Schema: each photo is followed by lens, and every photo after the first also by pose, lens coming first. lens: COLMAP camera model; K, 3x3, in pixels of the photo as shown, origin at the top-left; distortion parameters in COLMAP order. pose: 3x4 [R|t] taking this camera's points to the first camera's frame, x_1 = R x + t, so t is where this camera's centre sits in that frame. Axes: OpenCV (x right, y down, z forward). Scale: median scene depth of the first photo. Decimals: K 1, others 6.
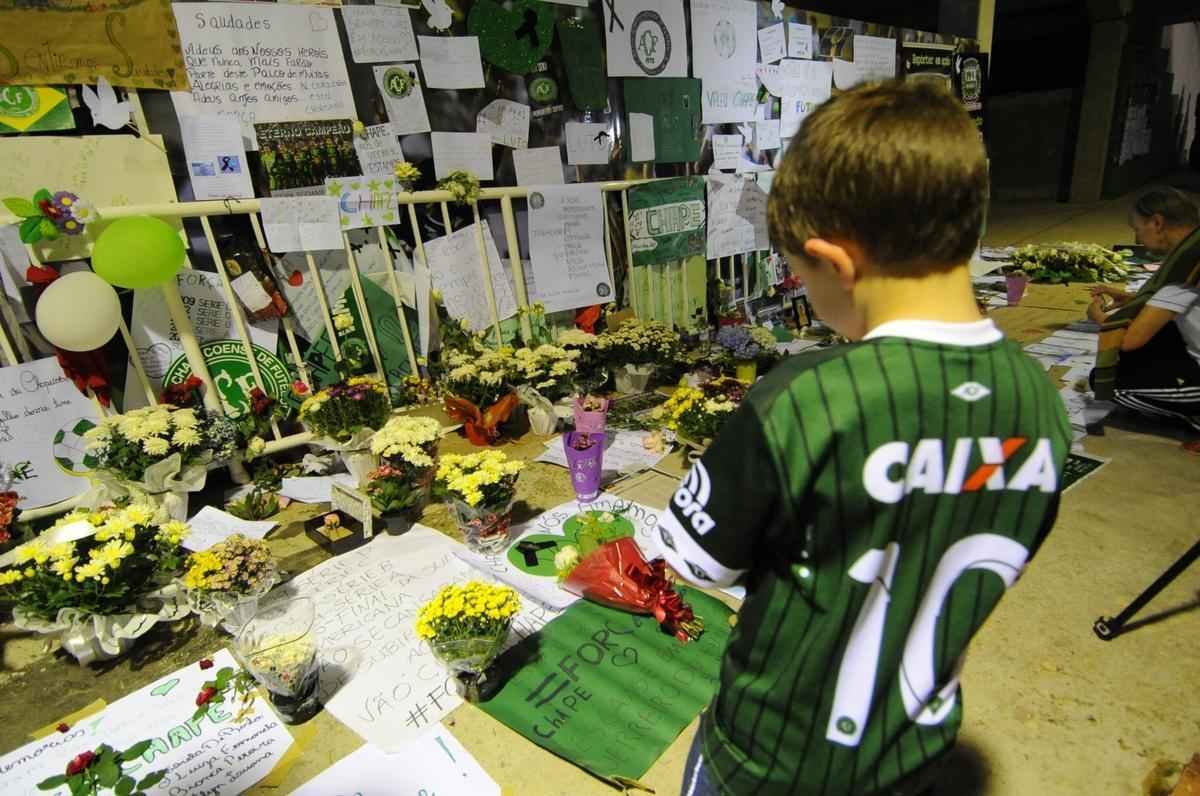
lens RADIAL K [[626.0, 0, 598.3], [0, 626.0, 408.8], [0, 0, 1]] dist [0.036234, -0.041212]
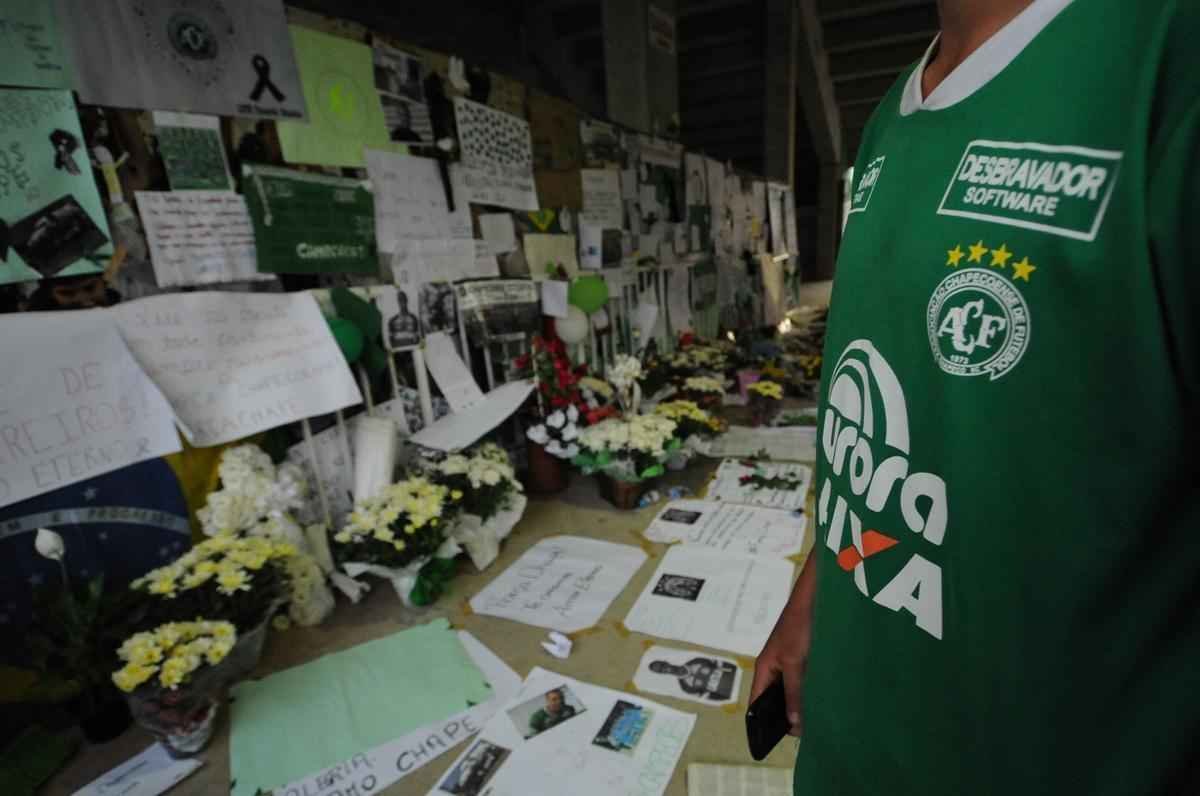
lens RADIAL K [[626.0, 0, 614.9], [0, 626.0, 403.8], [0, 0, 1]] dist [0.036234, -0.041212]
pose [[0.919810, -0.070496, 0.385980, -0.948246], [0.118476, 0.987711, -0.101938, 0.191823], [-0.374050, 0.139493, 0.916858, -0.494924]]
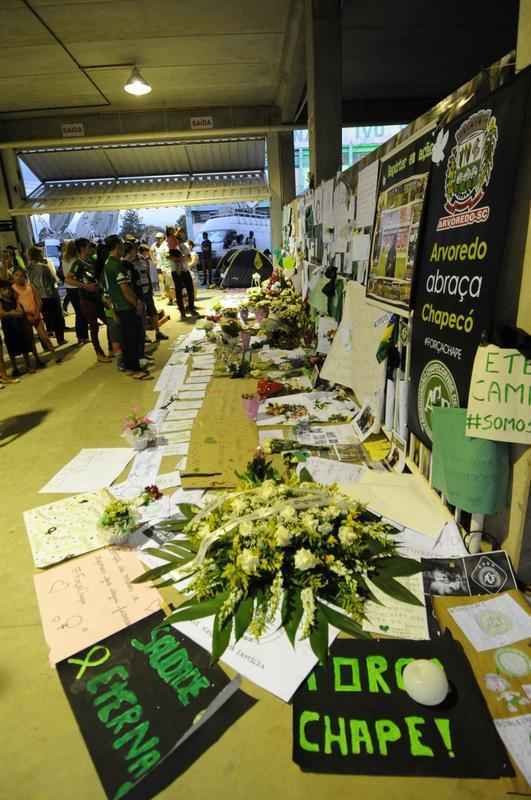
lens RADIAL K [[417.3, 0, 273.0], [0, 417.3, 395.1], [0, 0, 1]] dist [0.036234, -0.041212]
pose [[-0.601267, 0.362224, -0.712230, 1.860901], [-0.199646, 0.794976, 0.572848, -1.029971], [0.773705, 0.486628, -0.405677, 2.117684]]
